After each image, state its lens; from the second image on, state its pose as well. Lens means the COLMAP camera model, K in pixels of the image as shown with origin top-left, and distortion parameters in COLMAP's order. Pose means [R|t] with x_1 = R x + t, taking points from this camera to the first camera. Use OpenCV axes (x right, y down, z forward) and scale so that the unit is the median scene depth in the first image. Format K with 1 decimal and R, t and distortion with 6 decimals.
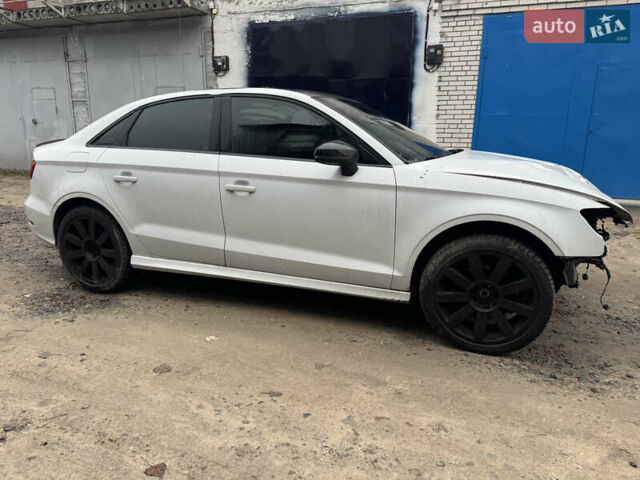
lens RADIAL K [[454.0, 0, 319.7], [0, 454.0, 241.0], [0, 0, 1]] dist [0.035723, -0.038596]
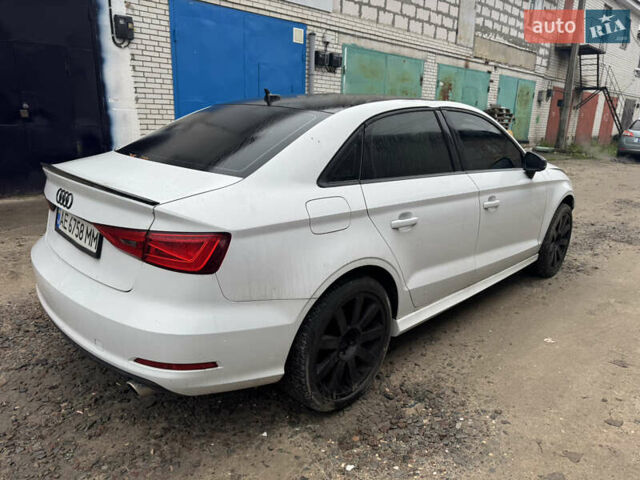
lens RADIAL K [[454.0, 0, 321.3], [0, 454.0, 243.3], [0, 0, 1]] dist [0.035723, -0.038596]
pose [[0.408469, -0.248927, 0.878173, -1.098139], [0.187213, 0.964489, 0.186314, -0.257454], [-0.893367, 0.088302, 0.440566, 0.781721]]
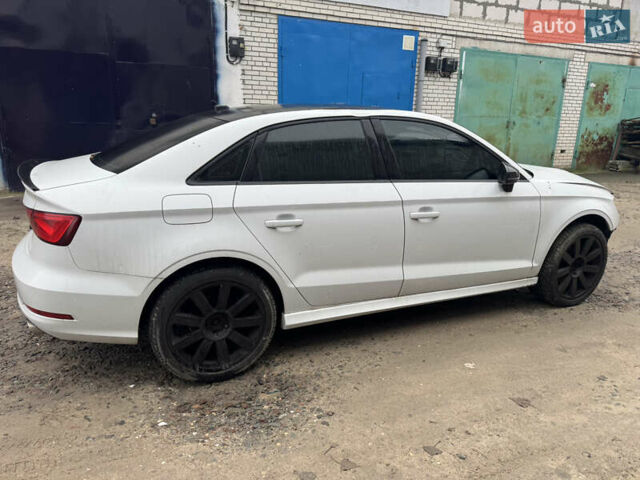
lens RADIAL K [[454.0, 0, 320.9], [0, 454.0, 242.3], [0, 0, 1]] dist [0.035723, -0.038596]
pose [[0.713489, -0.183510, 0.676208, -0.891421], [0.147232, 0.982812, 0.111368, -0.176295], [-0.685023, 0.020100, 0.728244, 0.378035]]
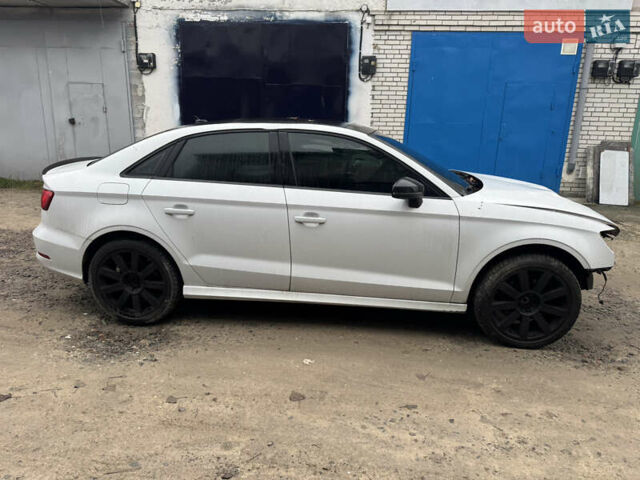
lens RADIAL K [[454.0, 0, 317.6], [0, 454.0, 244.3], [0, 0, 1]] dist [0.035723, -0.038596]
pose [[0.966444, -0.055518, 0.250806, -0.376297], [0.047065, 0.998107, 0.039583, -0.086965], [-0.252528, -0.026450, 0.967228, -0.041080]]
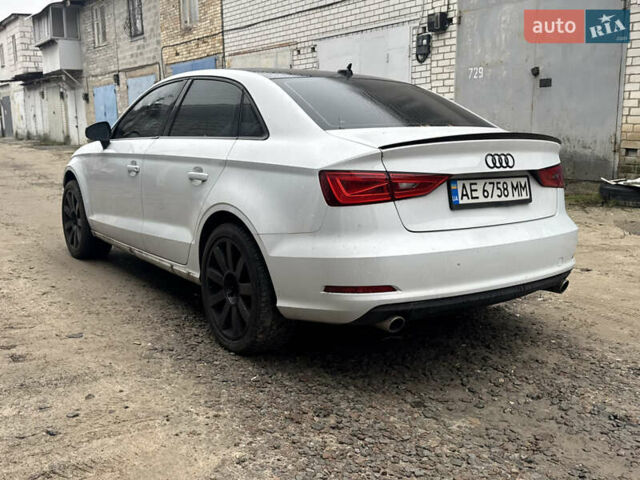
lens RADIAL K [[638.2, 0, 313.1], [0, 638.2, 237.2], [0, 0, 1]] dist [0.049247, 0.000000]
pose [[-0.827611, -0.103072, 0.551757, -0.978863], [0.130205, 0.920929, 0.367338, -0.531385], [-0.545991, 0.375854, -0.748751, 2.204987]]
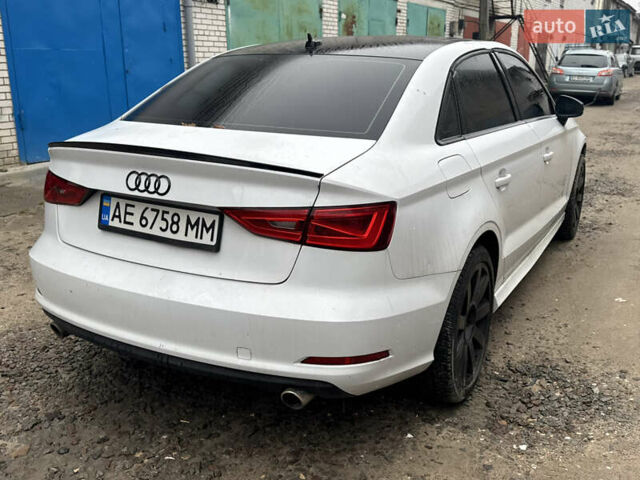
lens RADIAL K [[638.2, 0, 321.1], [0, 638.2, 243.2], [0, 0, 1]] dist [0.049247, 0.000000]
pose [[0.142045, -0.283878, 0.948281, -1.314347], [0.236921, 0.939900, 0.245880, -0.328145], [-0.961089, 0.189742, 0.200765, 1.053705]]
